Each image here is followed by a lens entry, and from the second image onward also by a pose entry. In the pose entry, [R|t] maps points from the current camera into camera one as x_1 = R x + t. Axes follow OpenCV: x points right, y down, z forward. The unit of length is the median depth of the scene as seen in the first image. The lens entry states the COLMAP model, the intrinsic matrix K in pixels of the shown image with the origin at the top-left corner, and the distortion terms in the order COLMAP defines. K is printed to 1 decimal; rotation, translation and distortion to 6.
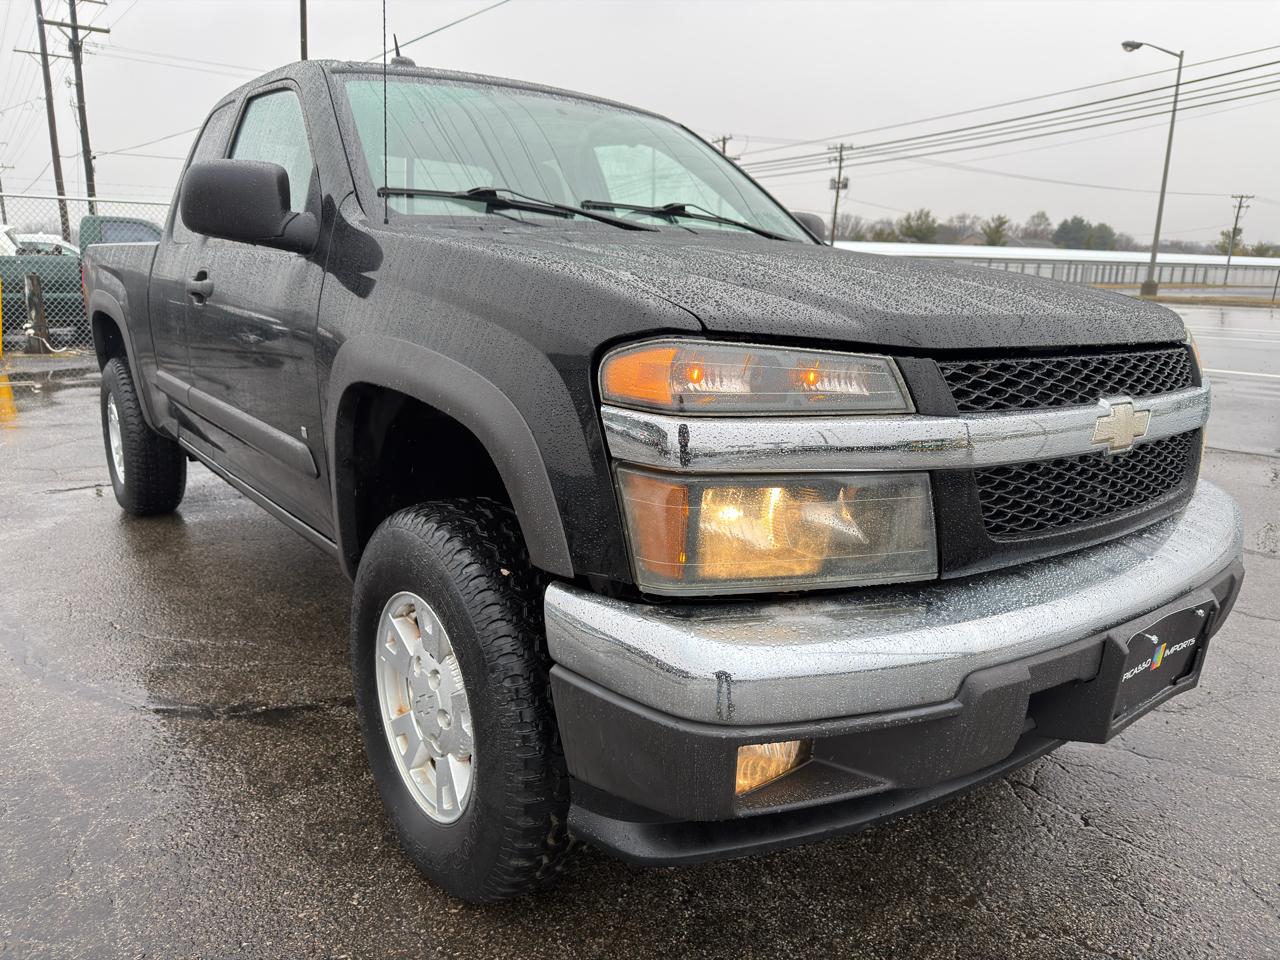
lens RADIAL K [[916.9, 0, 640.8], [0, 916.9, 484.6], [0, 0, 1]] dist [0.041395, -0.059150]
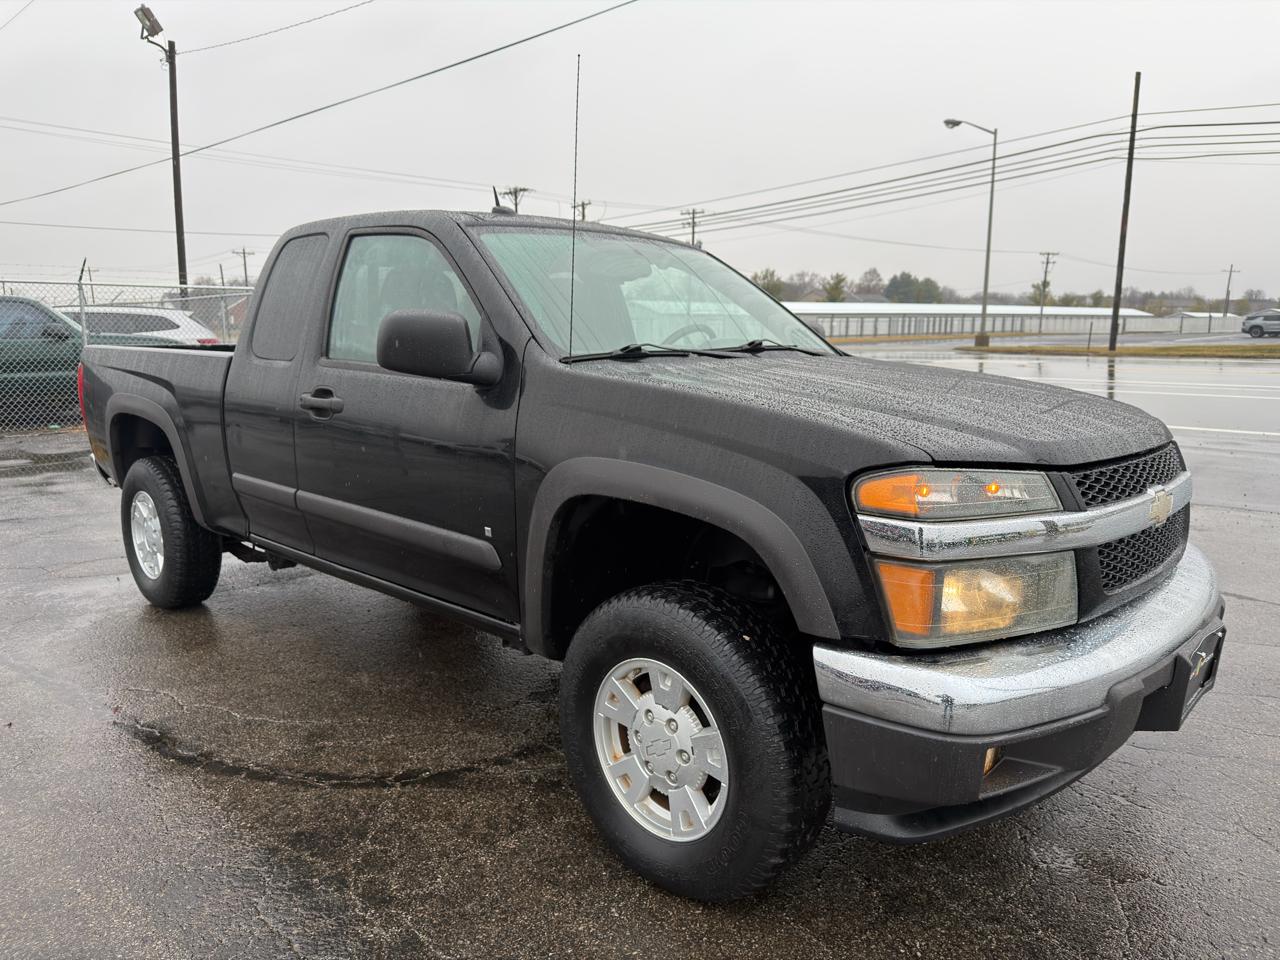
lens RADIAL K [[916.9, 0, 637.4], [0, 916.9, 485.1], [0, 0, 1]] dist [0.041395, -0.059150]
pose [[0.988134, -0.043813, 0.147214, -0.498657], [0.052216, 0.997191, -0.053707, -0.063094], [-0.144448, 0.060757, 0.987645, -0.302057]]
